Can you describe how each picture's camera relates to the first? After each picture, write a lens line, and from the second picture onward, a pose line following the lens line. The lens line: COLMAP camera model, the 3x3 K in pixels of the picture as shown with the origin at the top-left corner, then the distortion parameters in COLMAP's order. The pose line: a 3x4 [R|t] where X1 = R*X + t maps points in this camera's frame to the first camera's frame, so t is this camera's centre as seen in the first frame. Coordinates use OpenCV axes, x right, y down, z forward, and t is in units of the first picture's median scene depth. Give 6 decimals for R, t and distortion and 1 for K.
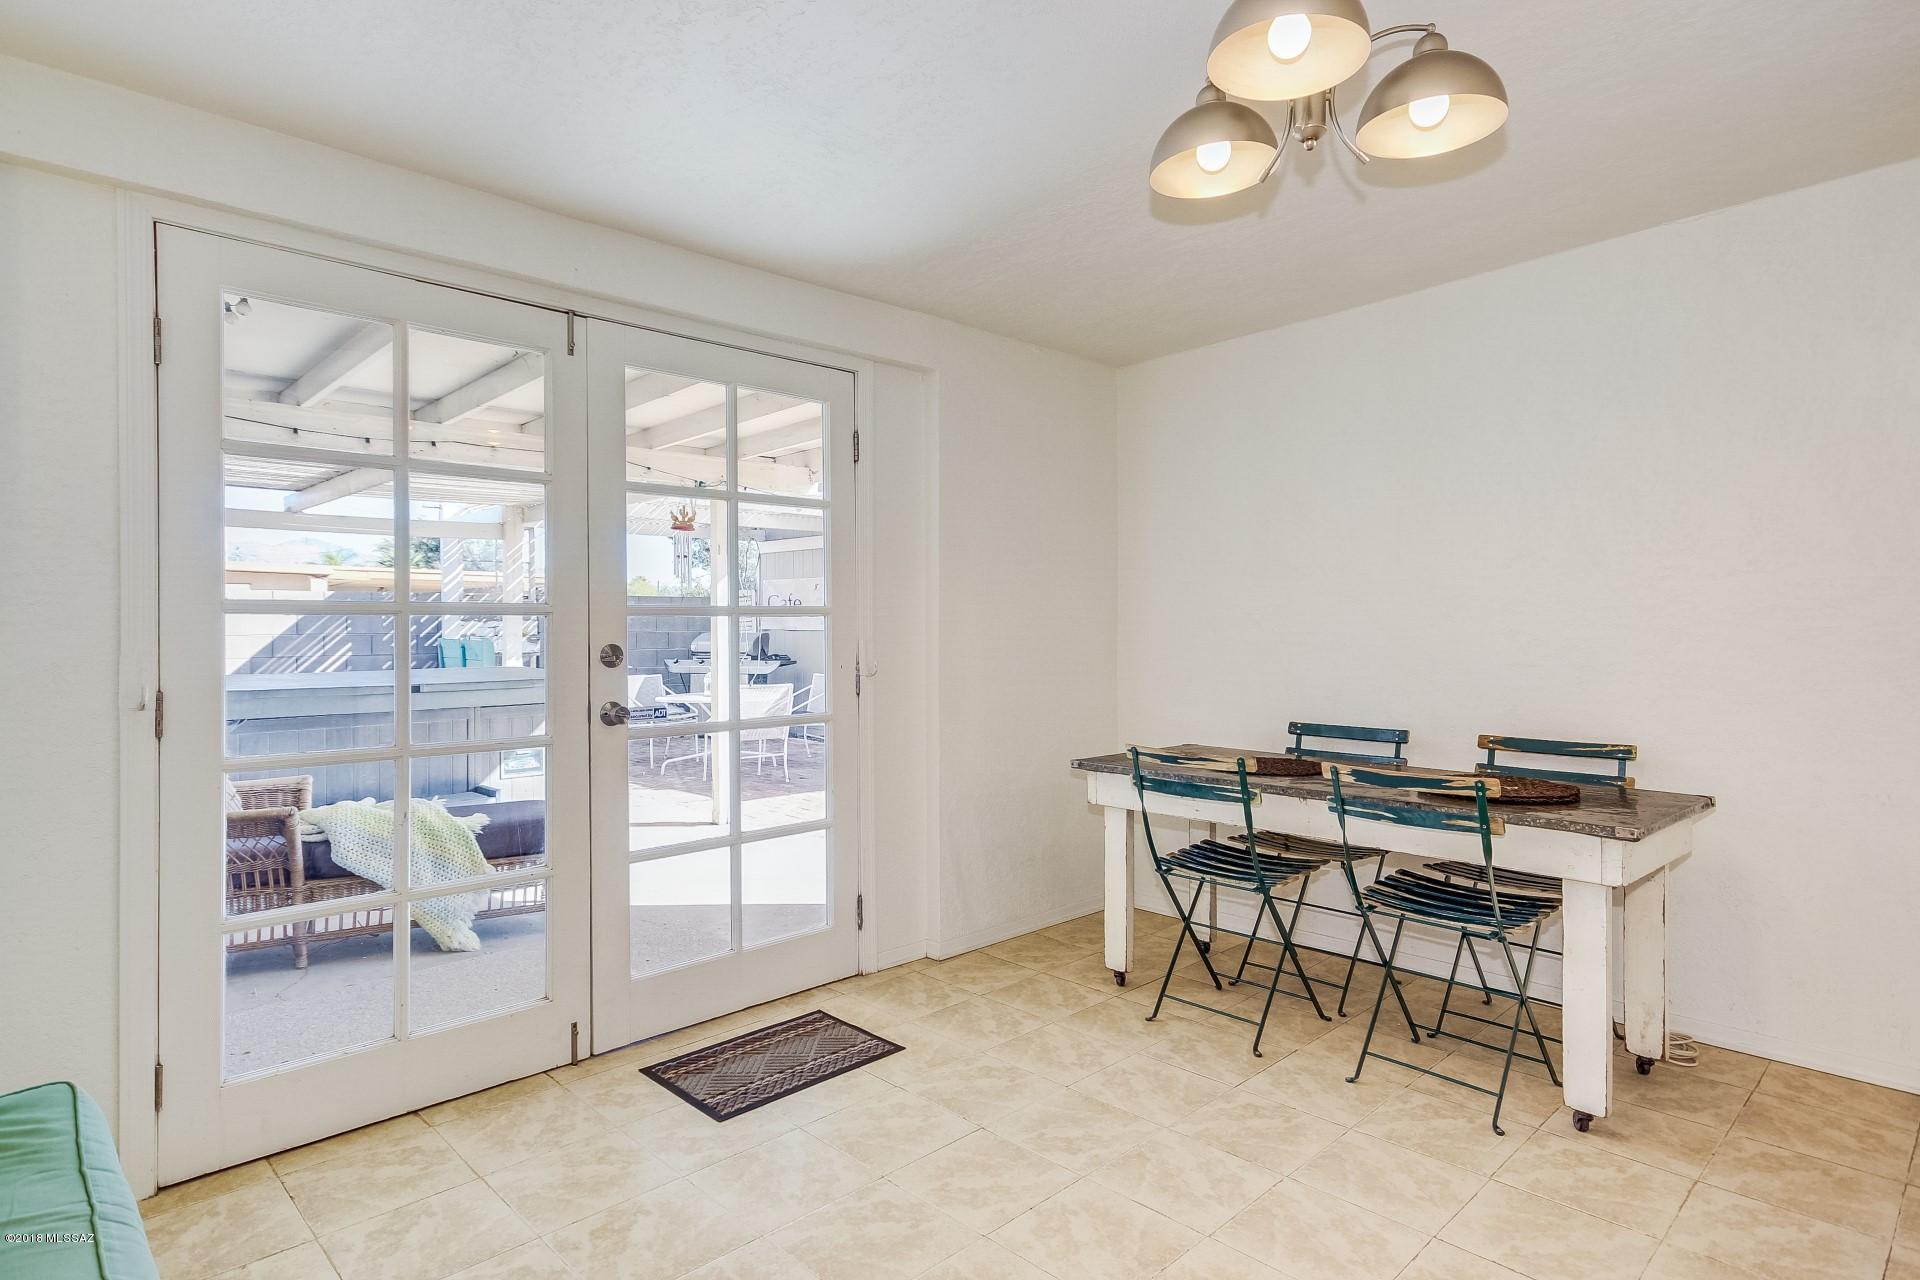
lens RADIAL K [[1050.5, 0, 965.1], [0, 1050.5, 630.3], [0, 0, 1]] dist [0.026076, -0.002954]
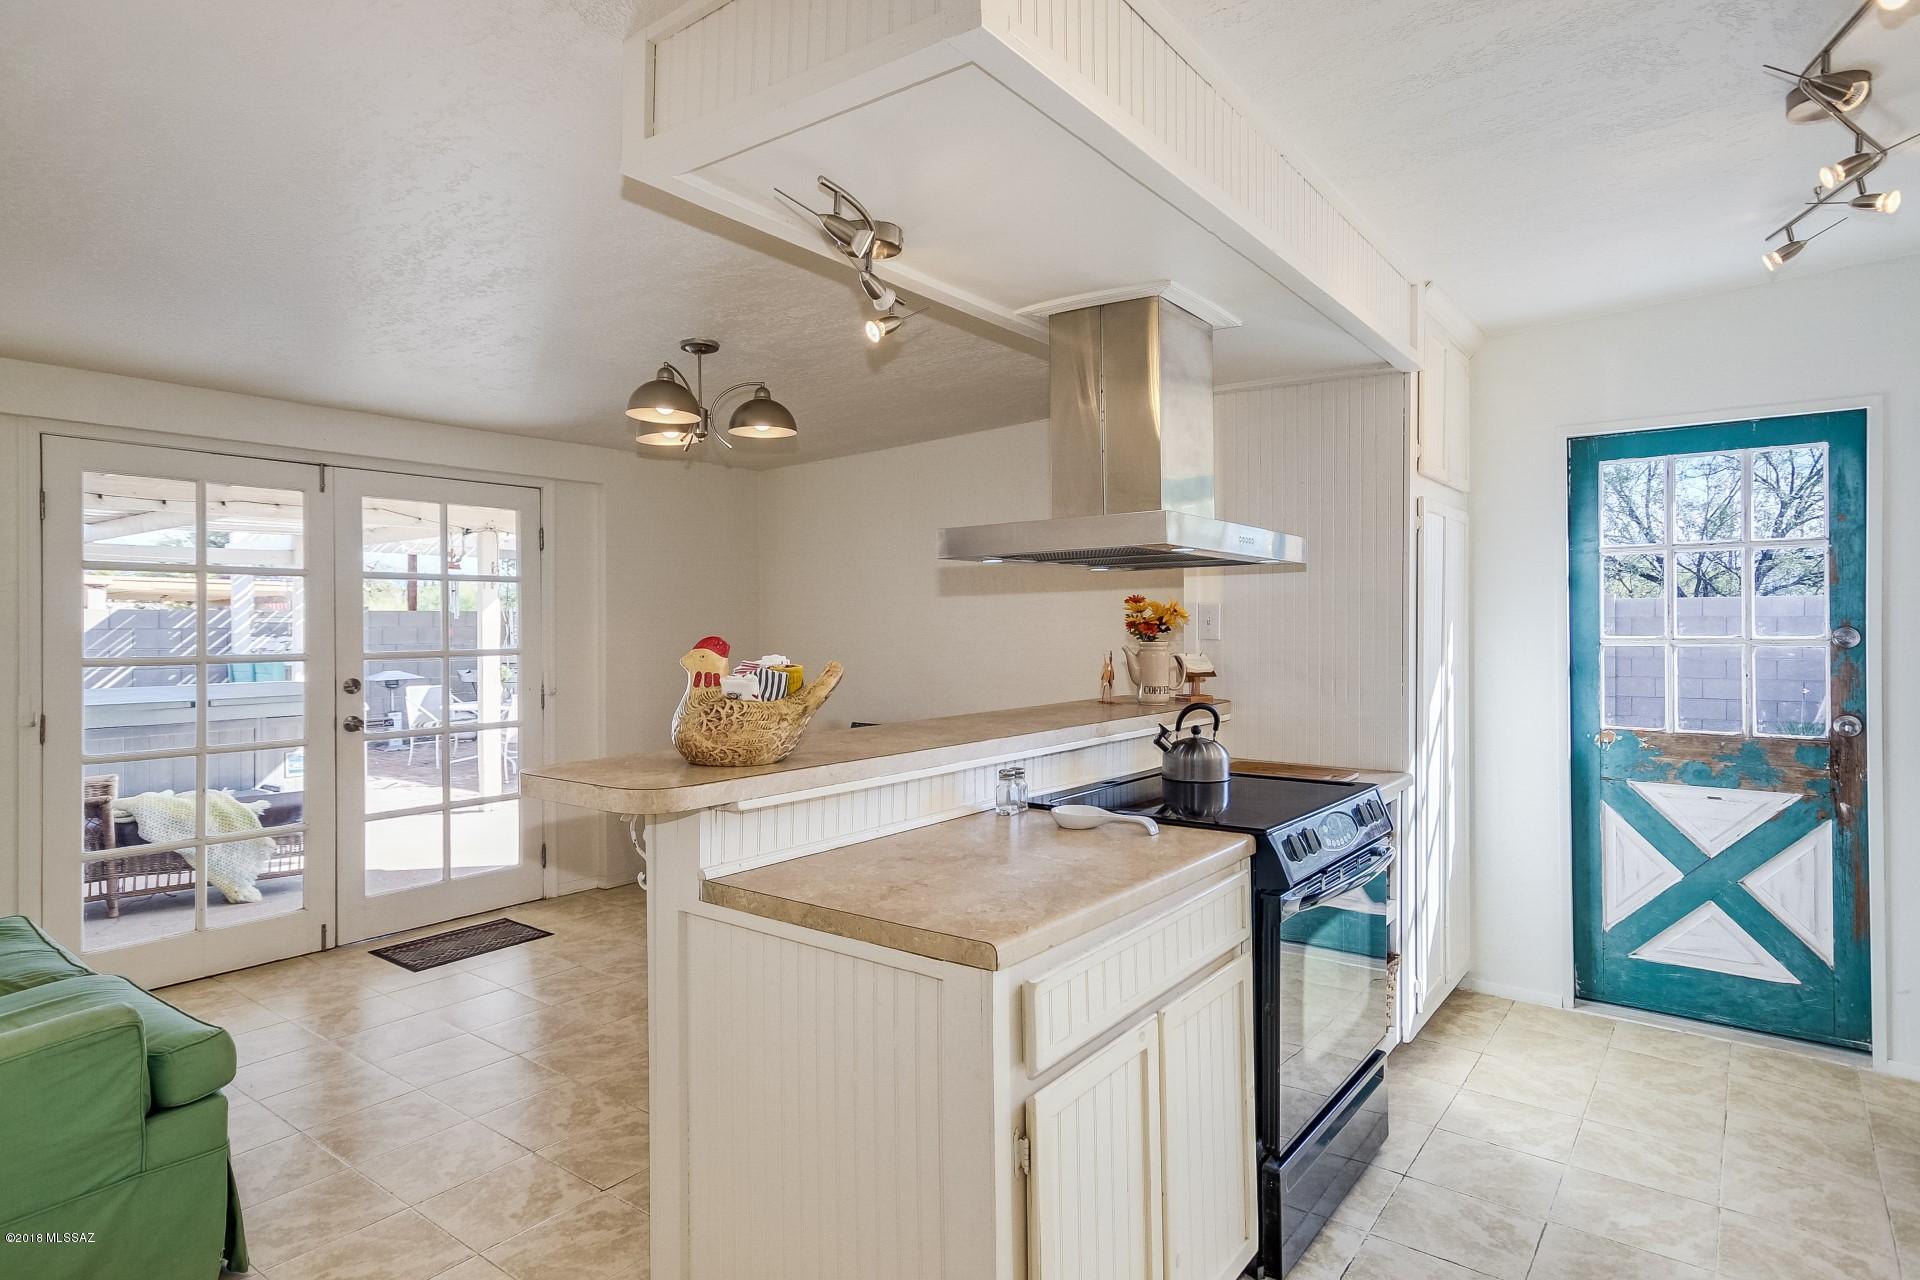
lens RADIAL K [[1050.5, 0, 965.8], [0, 1050.5, 627.0], [0, 0, 1]] dist [0.026076, -0.002954]
pose [[0.989655, 0.000072, 0.143471, 0.322805], [0.000278, 0.999997, -0.002420, -0.057164], [-0.143471, 0.002435, 0.989652, -0.644179]]
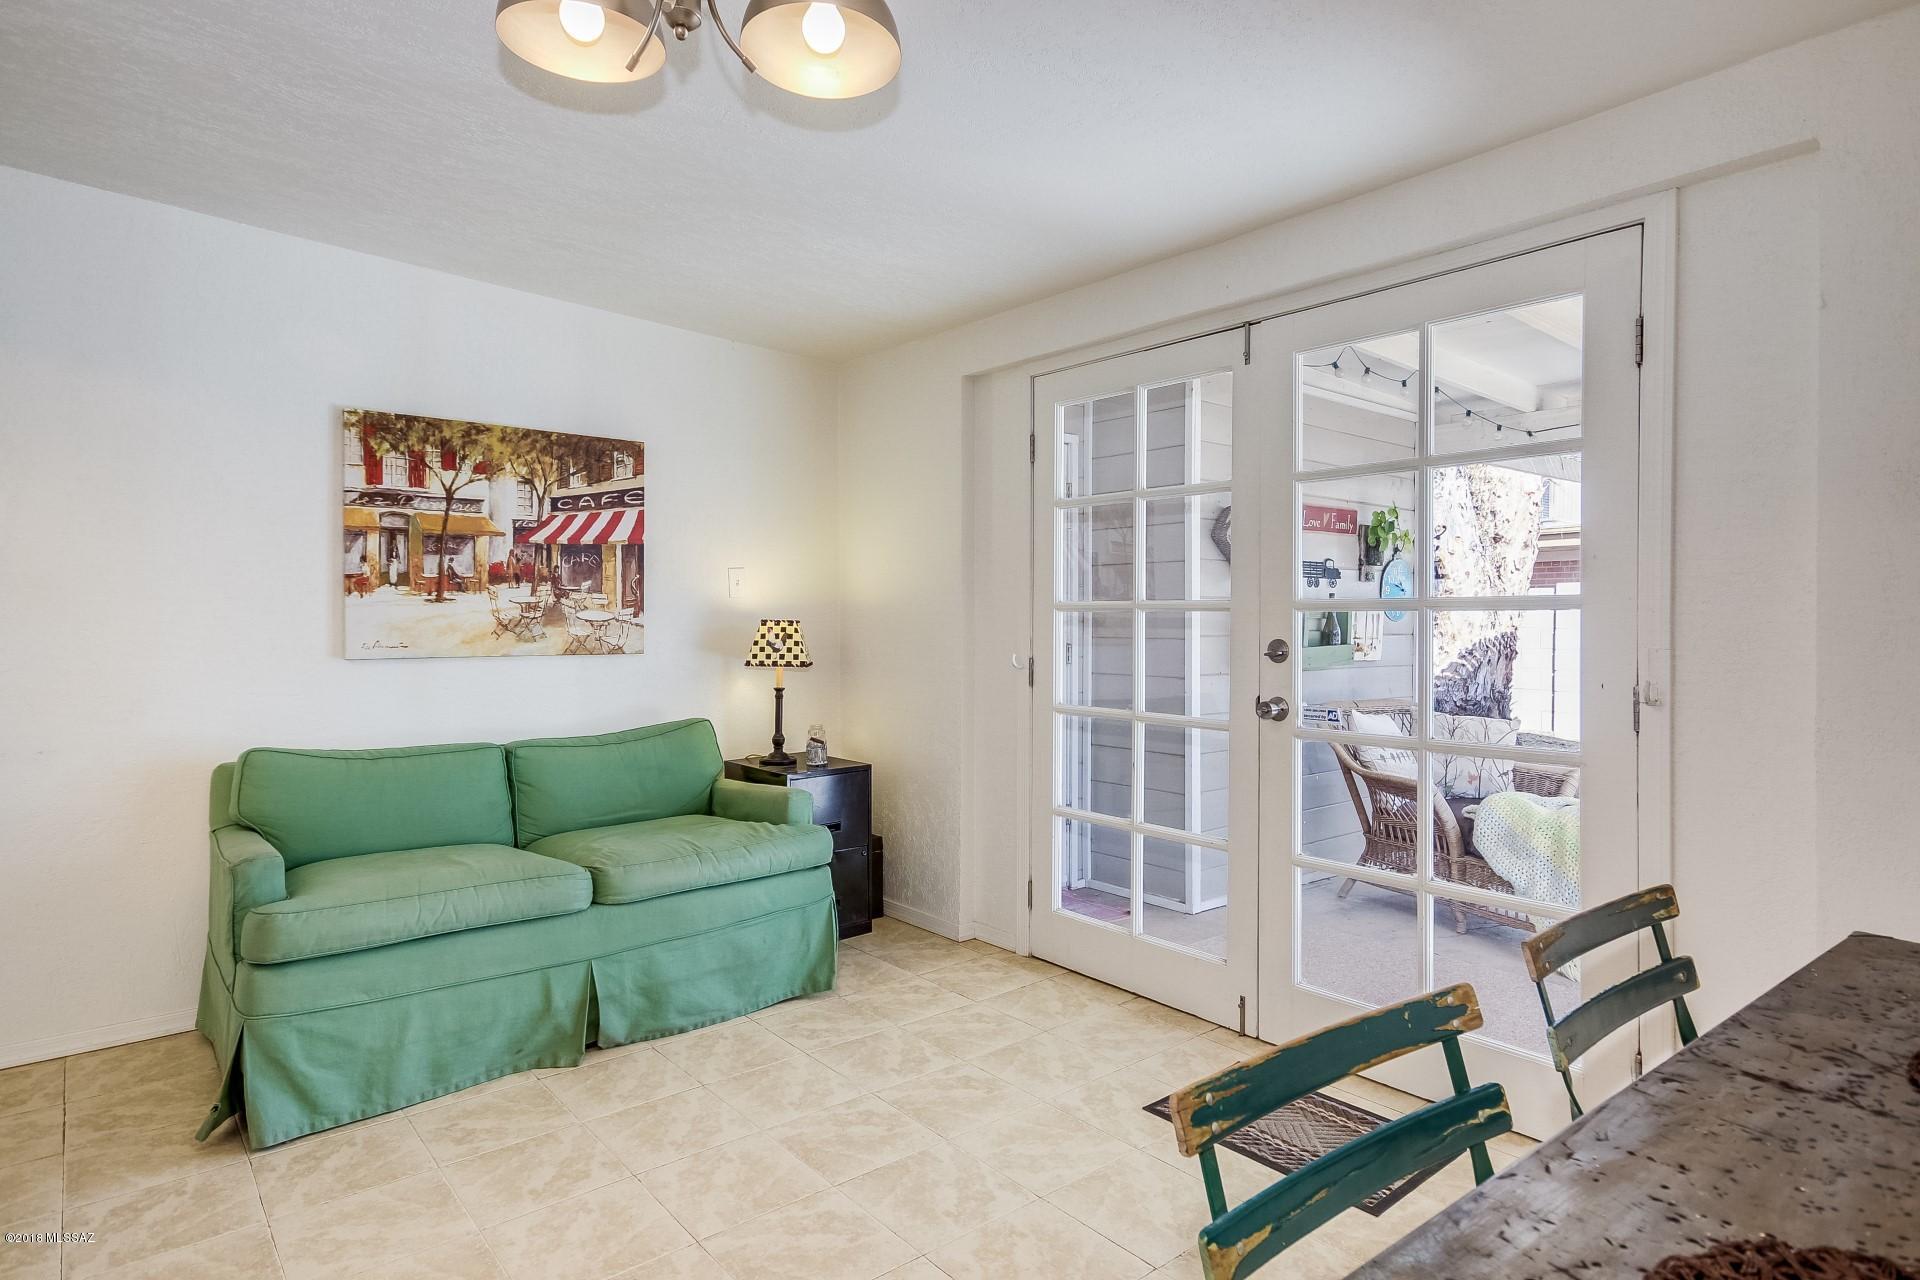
lens RADIAL K [[1050.5, 0, 956.2], [0, 1050.5, 627.2], [0, 0, 1]] dist [0.026076, -0.002954]
pose [[-0.084237, 0.012236, -0.996371, 0.673625], [-0.008479, 0.999880, 0.012996, -0.008734], [0.996410, 0.009543, -0.084123, 0.767591]]
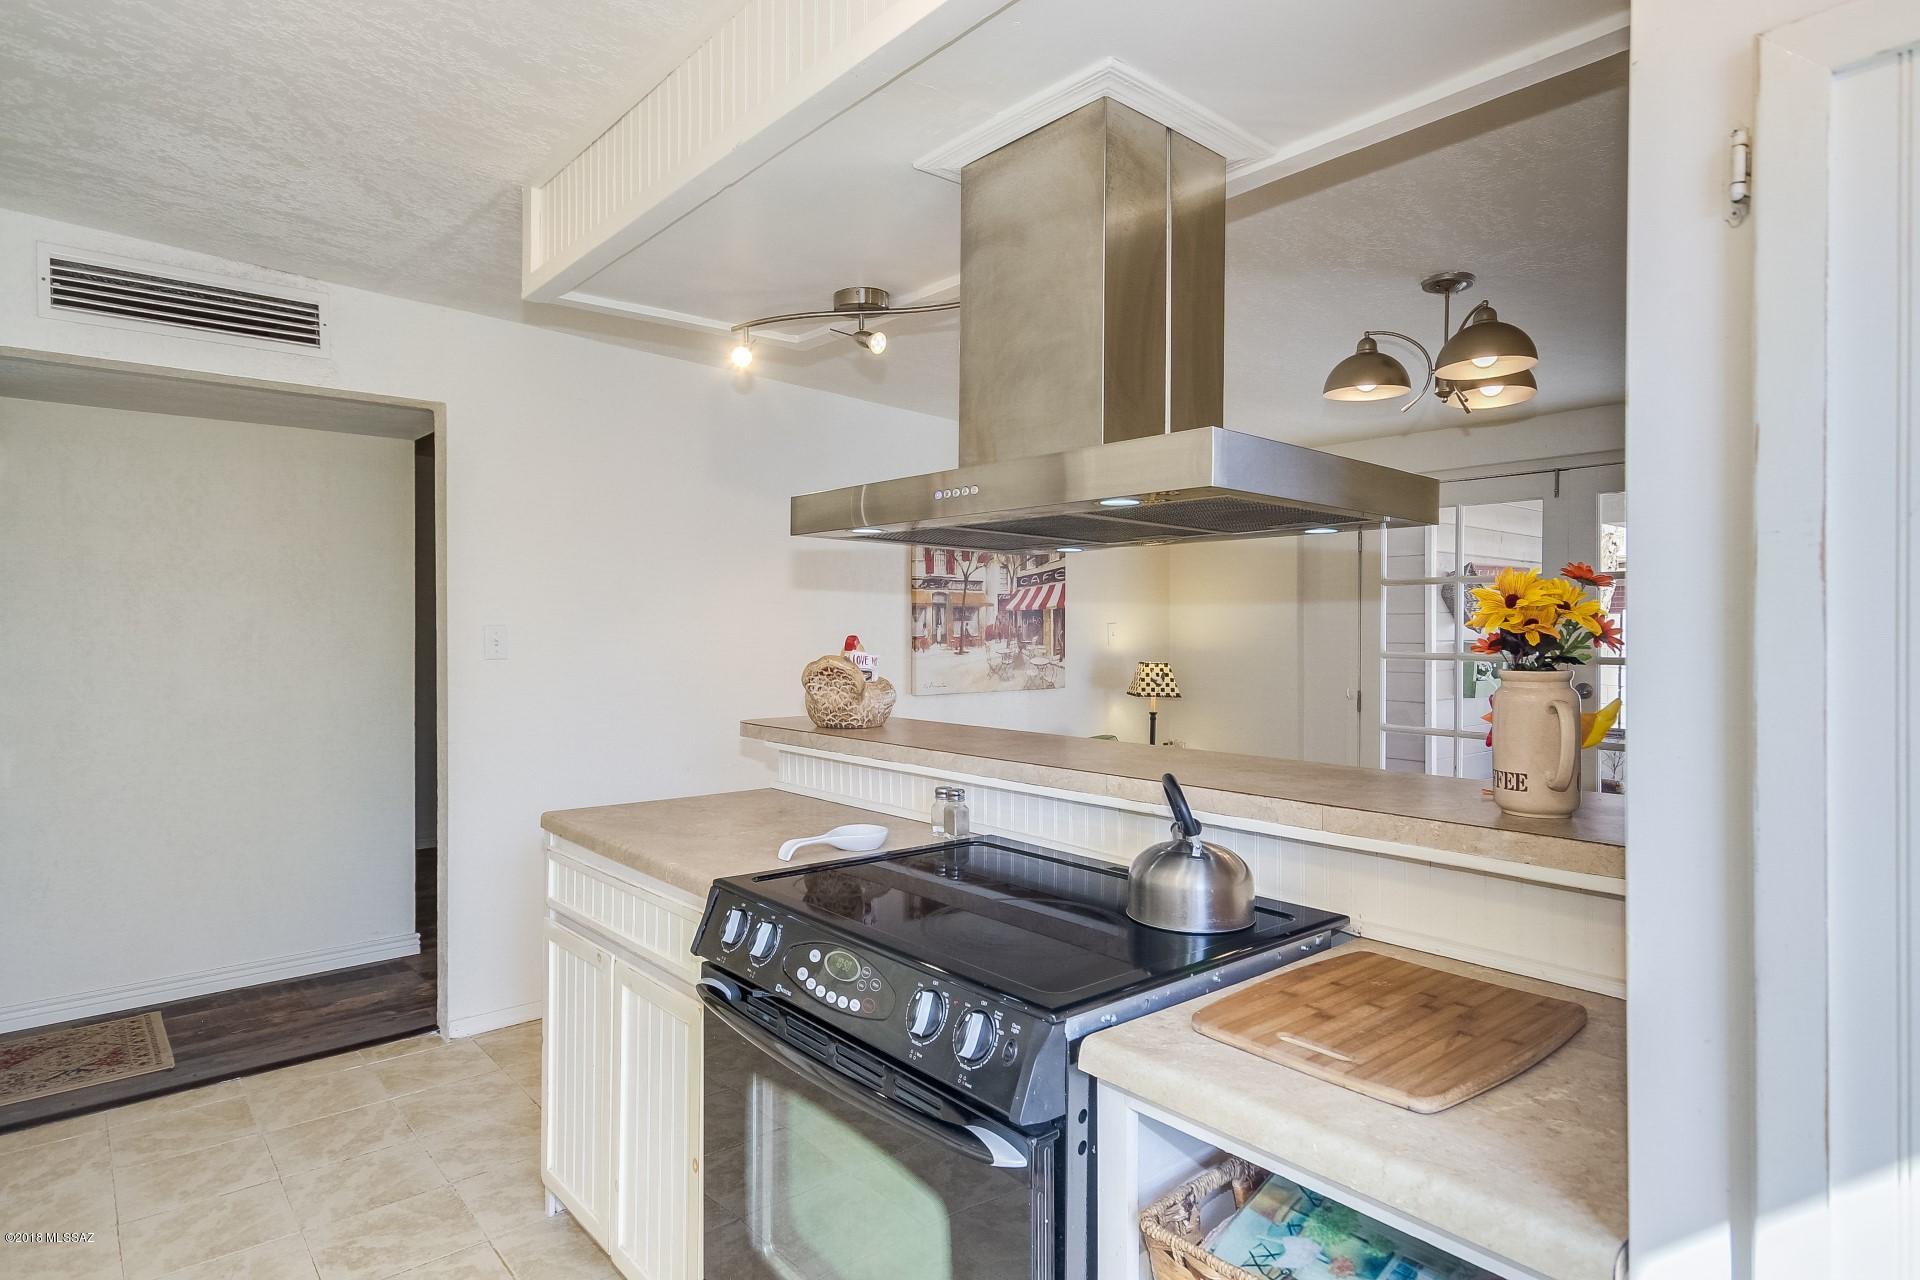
lens RADIAL K [[1050.5, 0, 970.4], [0, 1050.5, 629.4], [0, 0, 1]] dist [0.026076, -0.002954]
pose [[-0.050147, 0.005396, -0.998727, 1.197706], [-0.005210, 0.999970, 0.005664, -0.064901], [0.998728, 0.005487, -0.050118, 0.198443]]
